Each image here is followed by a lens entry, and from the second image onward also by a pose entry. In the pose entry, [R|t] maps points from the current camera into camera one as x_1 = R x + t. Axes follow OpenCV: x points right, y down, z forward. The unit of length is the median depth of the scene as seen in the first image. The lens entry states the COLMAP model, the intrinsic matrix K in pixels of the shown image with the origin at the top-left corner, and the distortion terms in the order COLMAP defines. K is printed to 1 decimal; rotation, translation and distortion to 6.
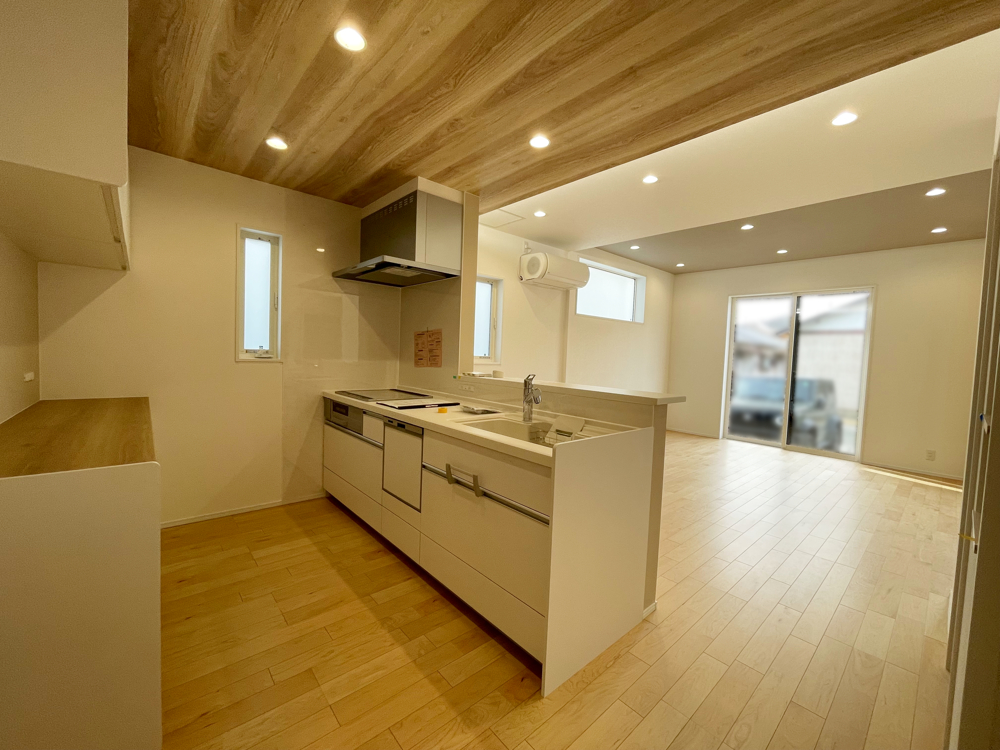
lens RADIAL K [[405.3, 0, 501.0], [0, 405.3, 373.3], [0, 0, 1]] dist [-0.003881, 0.000222]
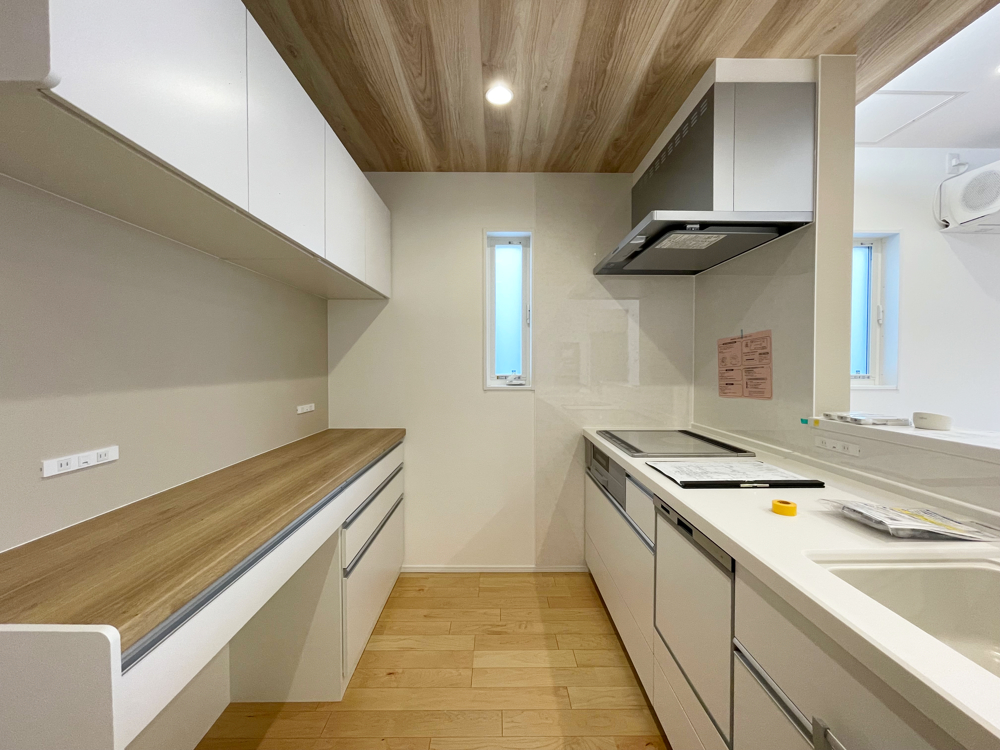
lens RADIAL K [[405.3, 0, 500.4], [0, 405.3, 371.4], [0, 0, 1]] dist [-0.003881, 0.000222]
pose [[0.752070, -0.026441, -0.658552, -0.067500], [-0.004871, 0.998945, -0.045671, -0.028942], [0.659065, 0.037555, 0.751148, 0.373656]]
